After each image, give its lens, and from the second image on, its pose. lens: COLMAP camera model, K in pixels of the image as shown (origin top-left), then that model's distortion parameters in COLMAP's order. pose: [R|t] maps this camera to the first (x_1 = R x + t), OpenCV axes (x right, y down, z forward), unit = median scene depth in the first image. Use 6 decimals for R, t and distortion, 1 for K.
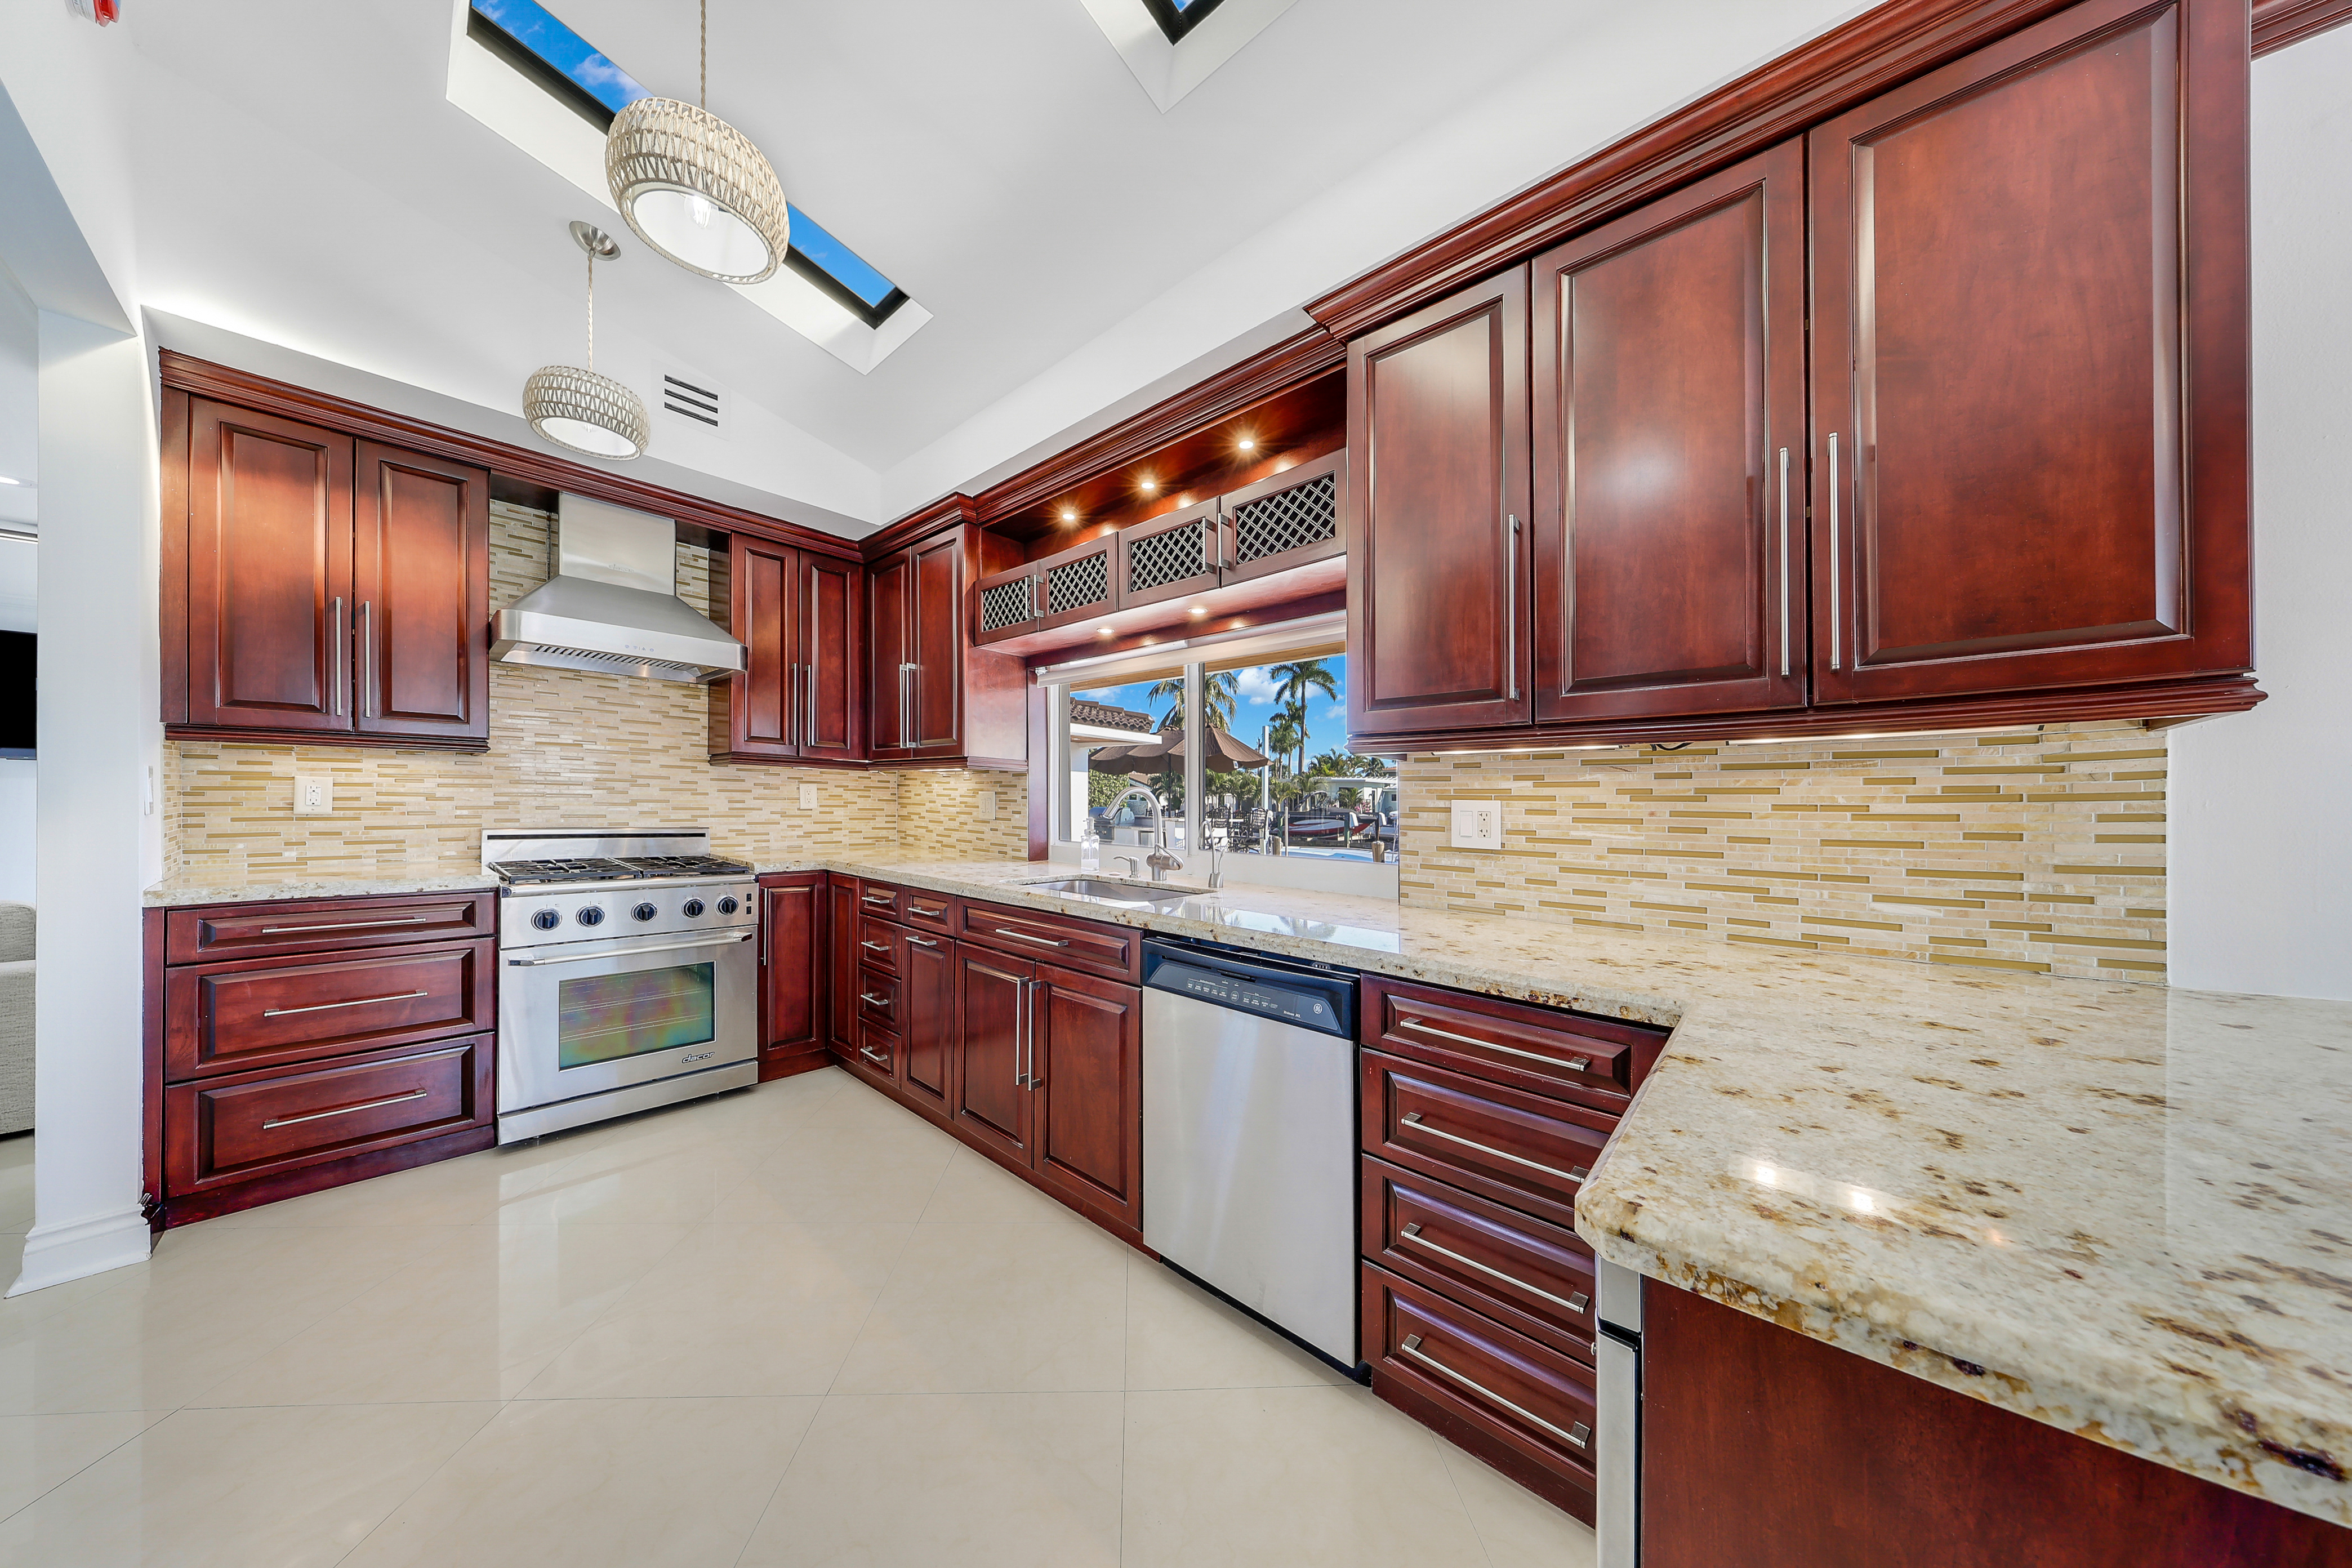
lens RADIAL K [[714.3, 0, 1171.6], [0, 714.3, 797.8], [0, 0, 1]] dist [-0.001714, -0.000002]
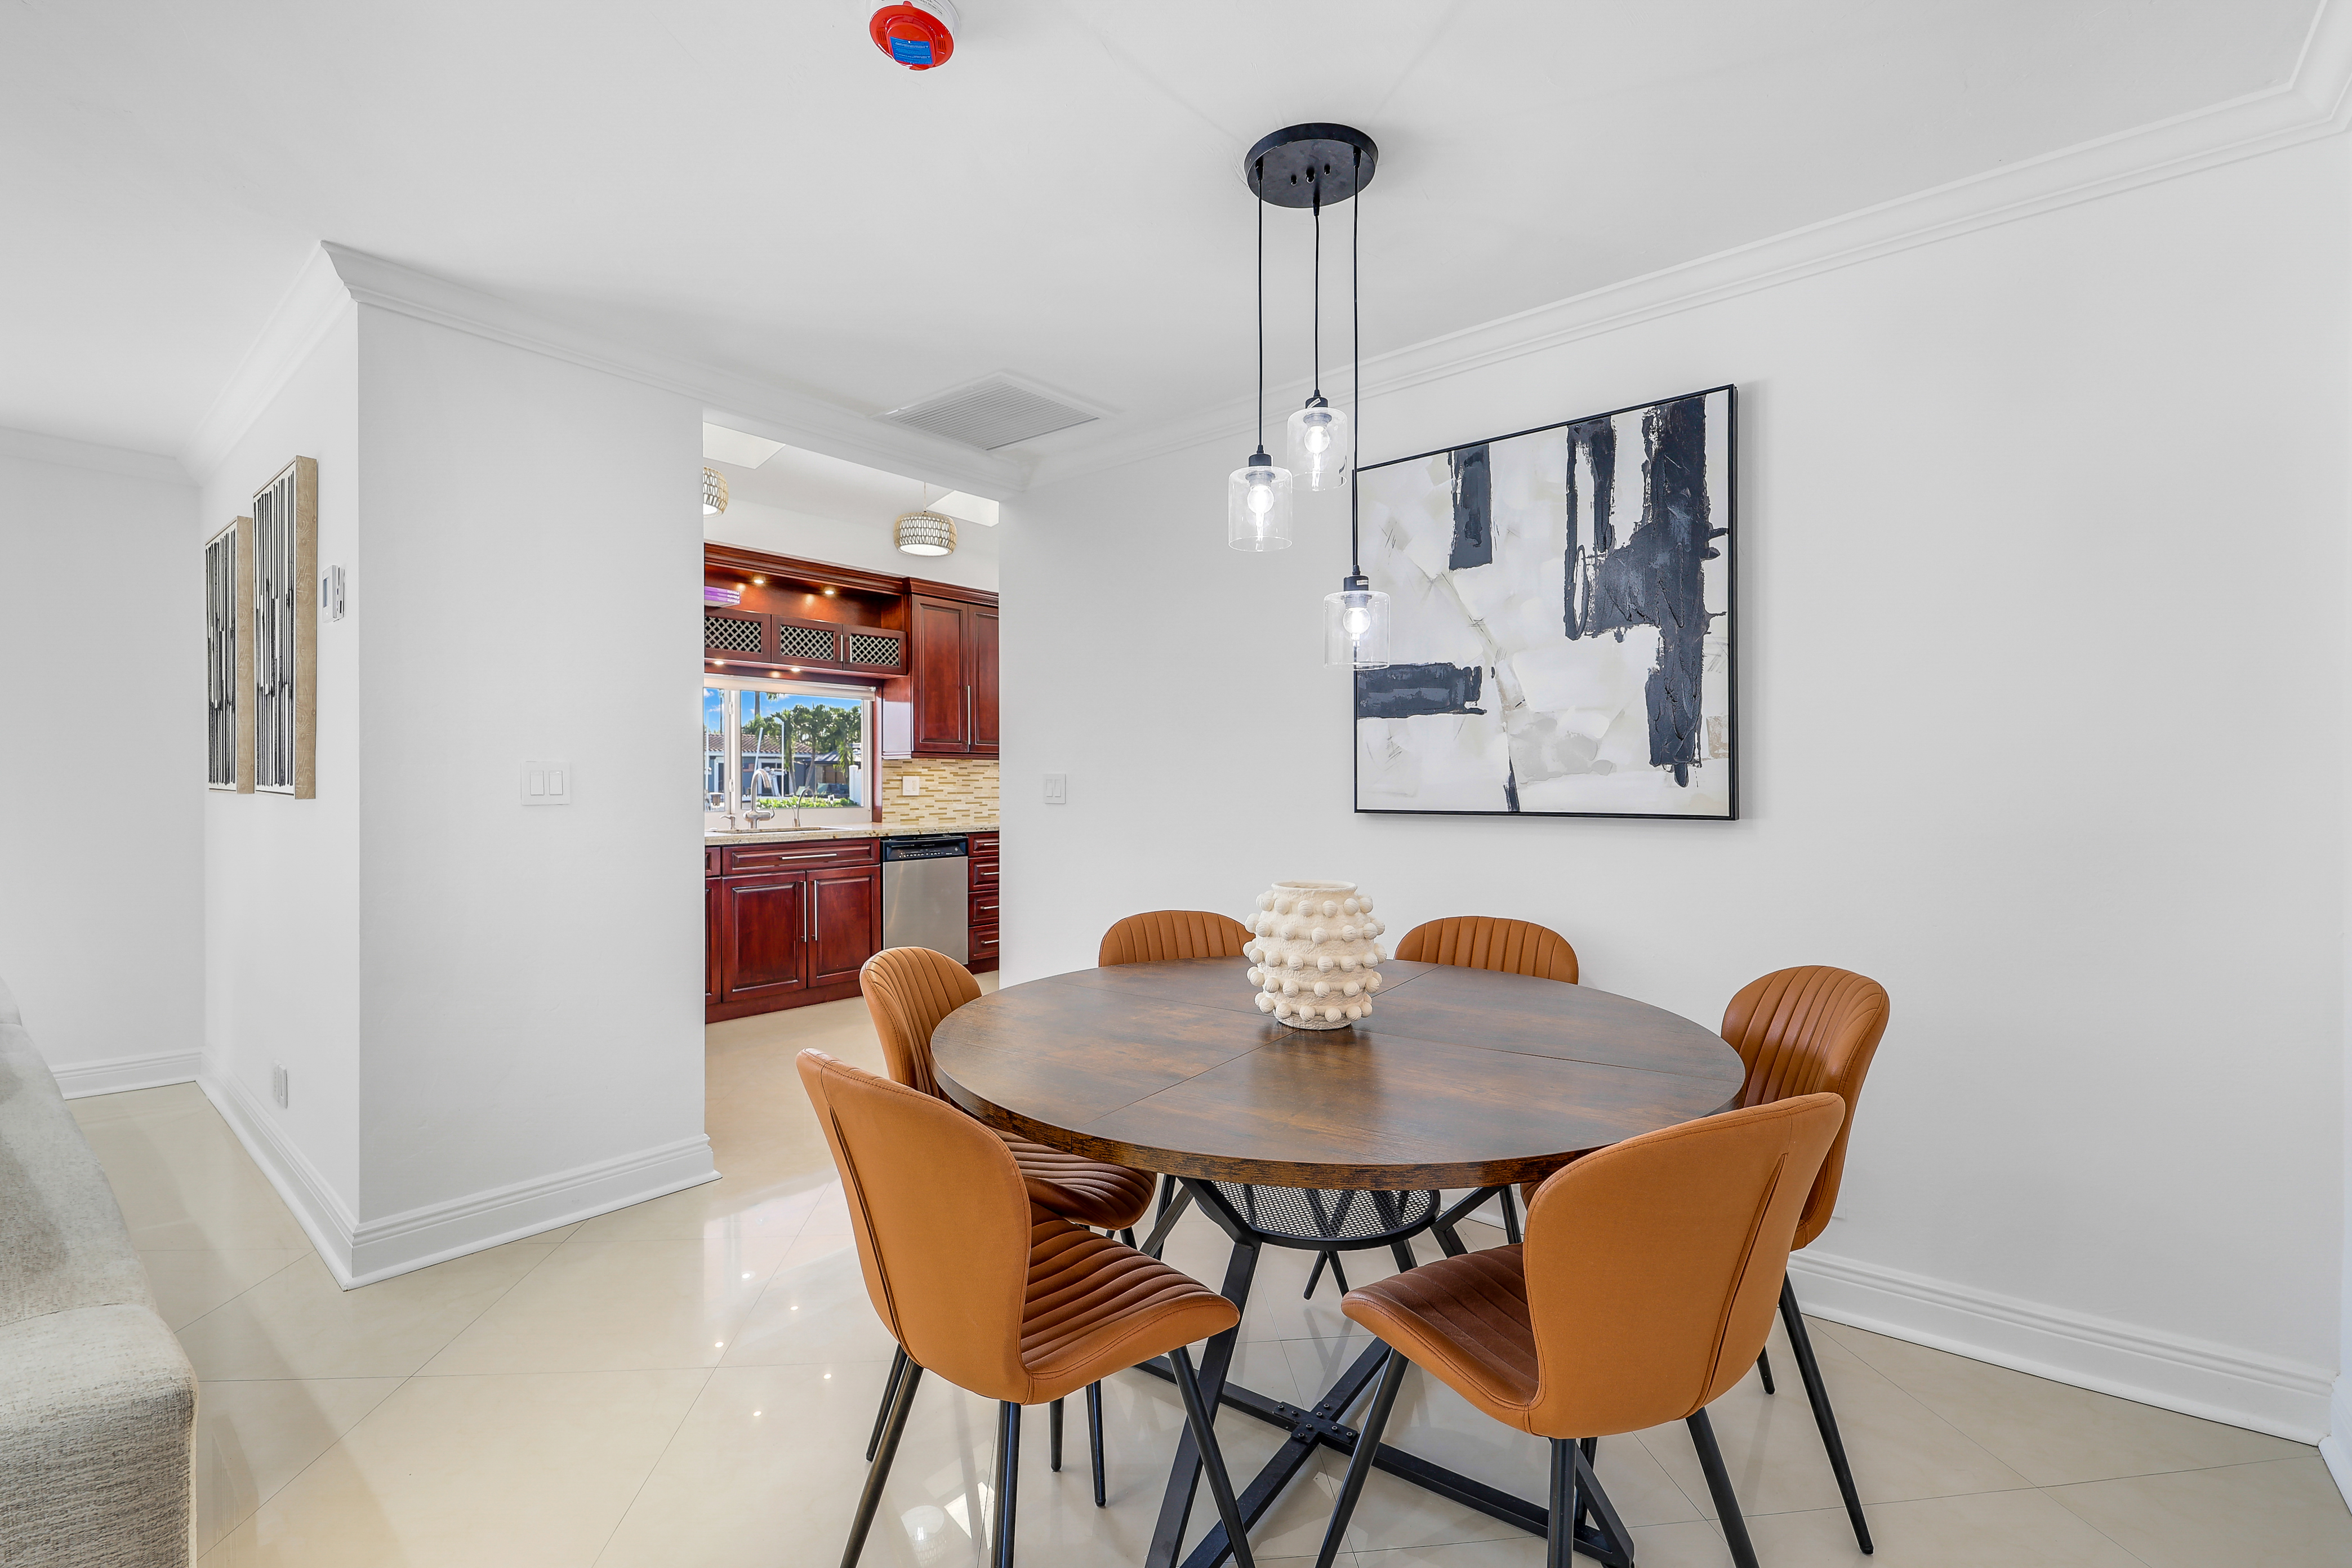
lens RADIAL K [[1003.9, 0, 1124.2], [0, 1003.9, 780.0], [0, 0, 1]] dist [0.005052, 0.000432]
pose [[0.002374, -0.014438, 0.999893, -2.472072], [-0.000376, 0.999896, 0.014439, -0.027644], [-0.999997, -0.000411, 0.002368, 0.198309]]
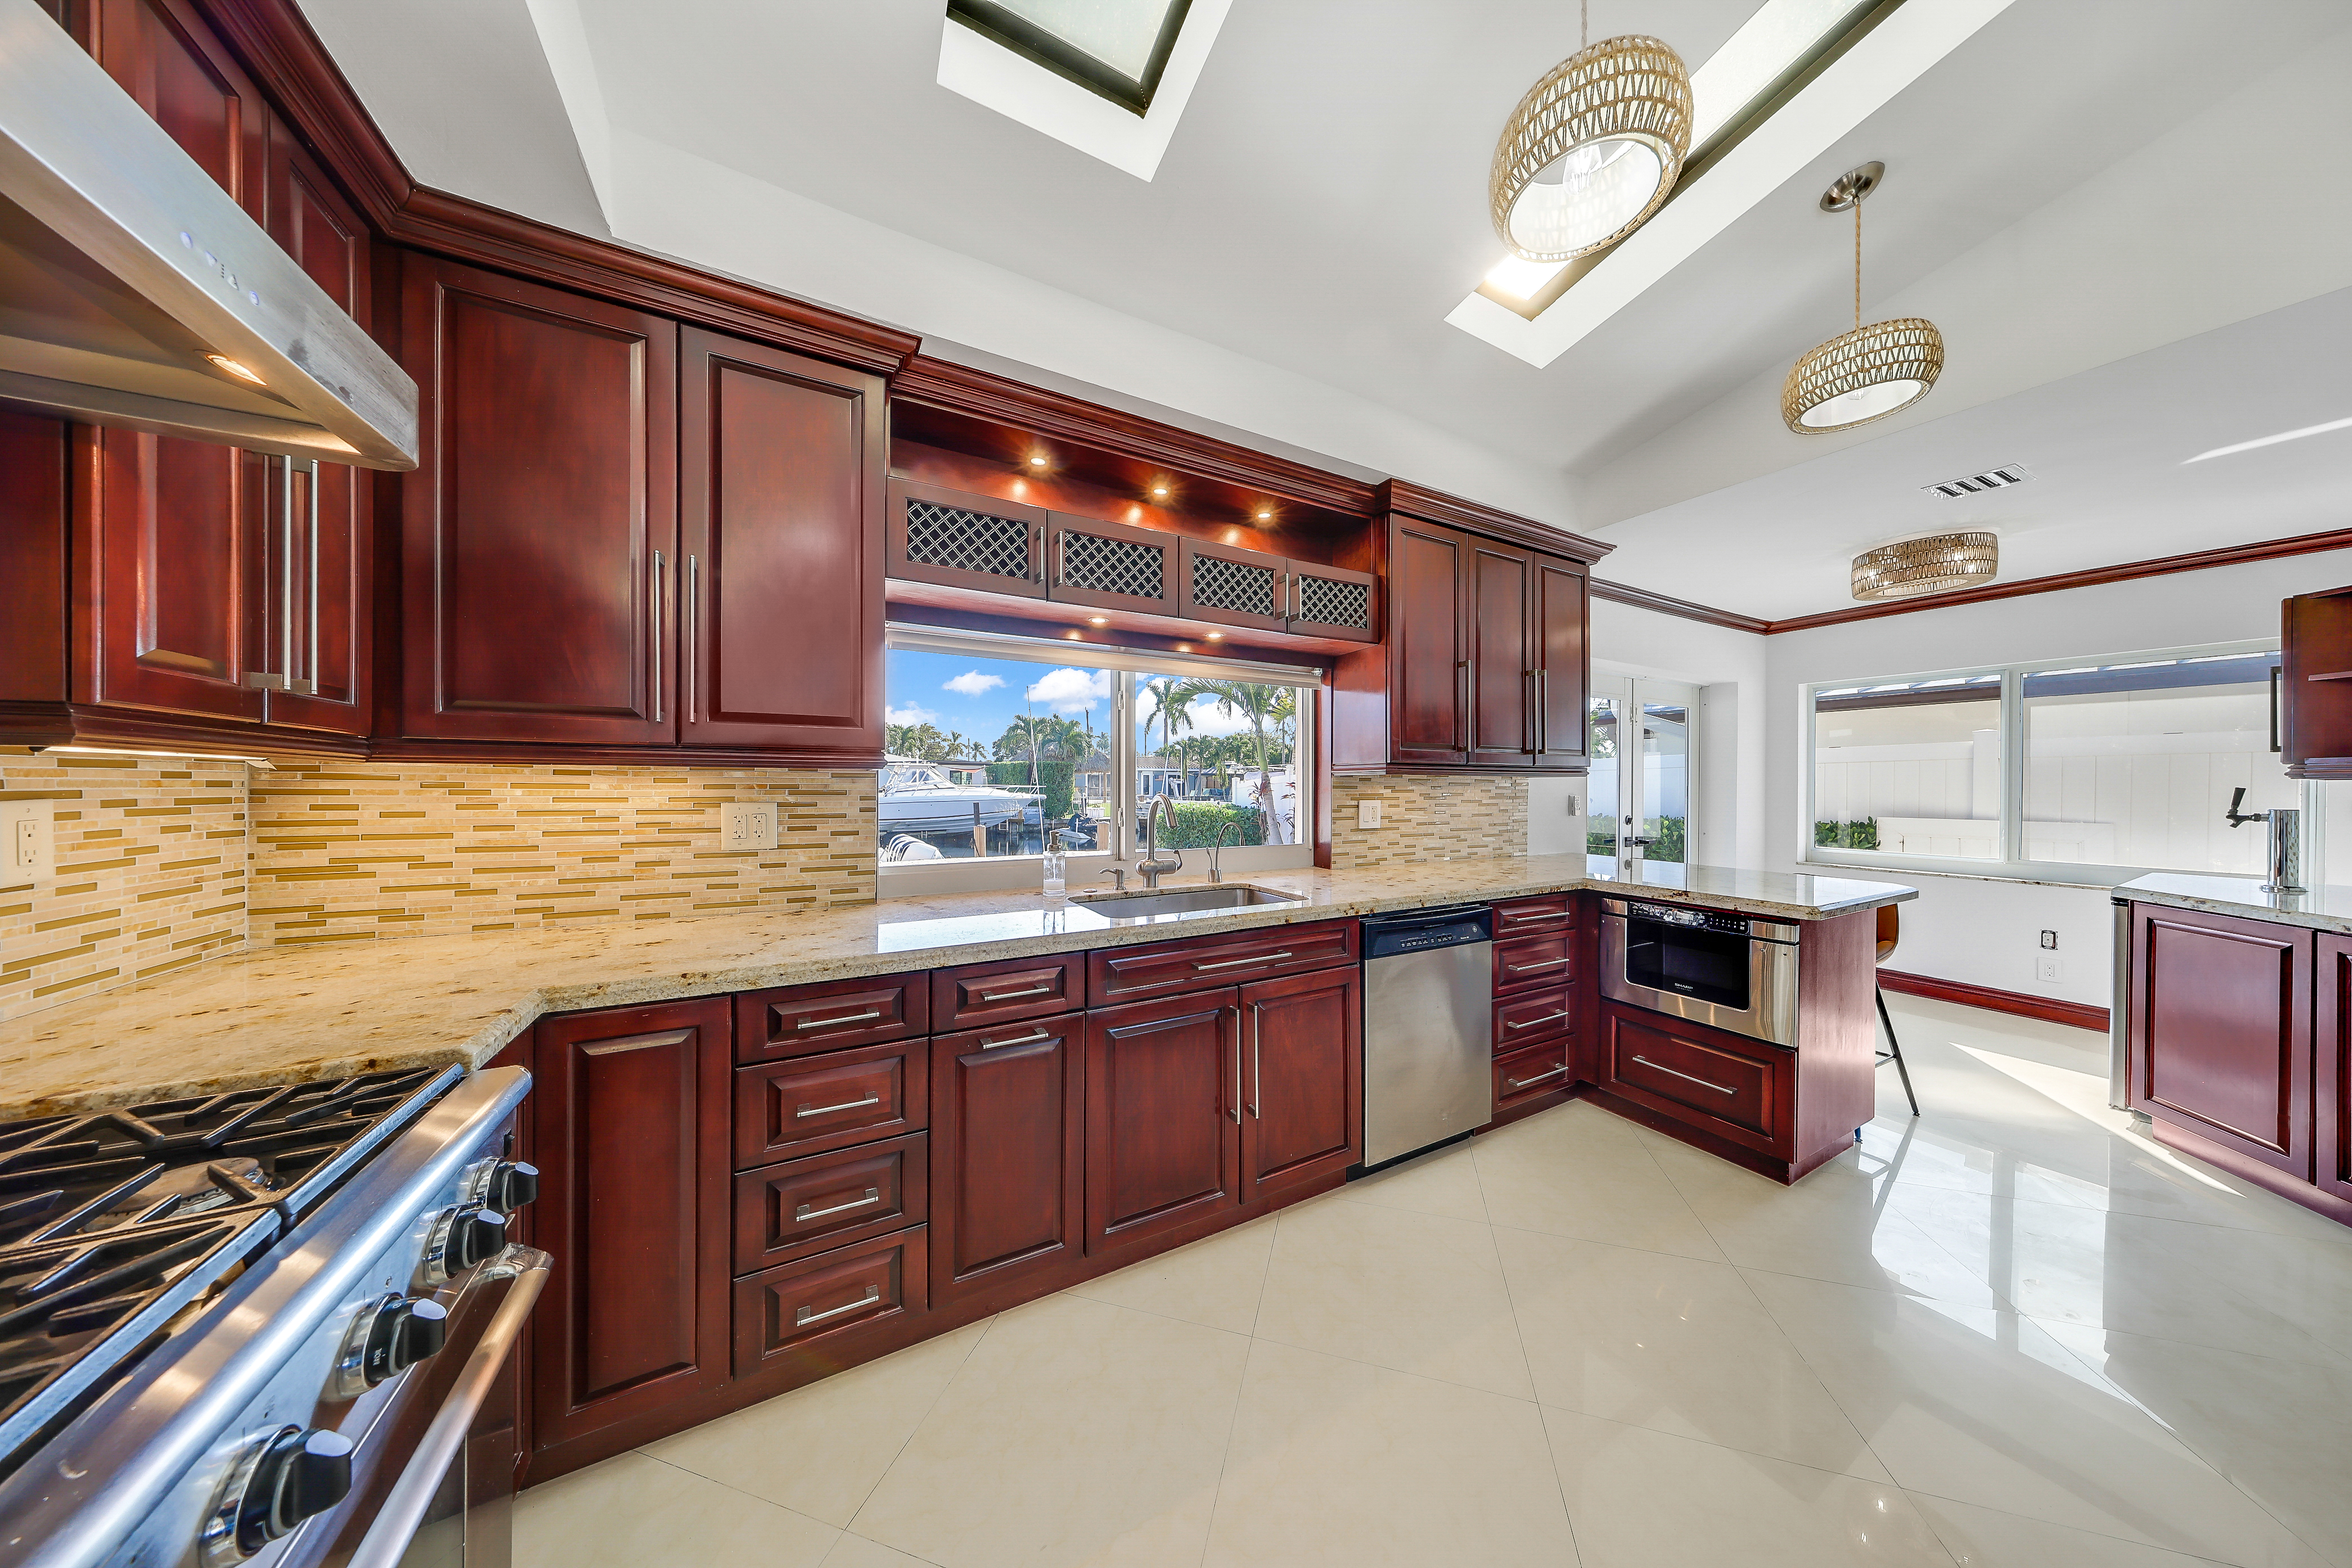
lens RADIAL K [[645.9, 0, 1164.5], [0, 645.9, 779.1], [0, 0, 1]] dist [0.000428, -0.000001]
pose [[0.347262, -0.005482, 0.937752, -0.955078], [0.002010, 0.999985, 0.005102, -0.045136], [-0.937766, 0.000113, 0.347267, 0.742015]]
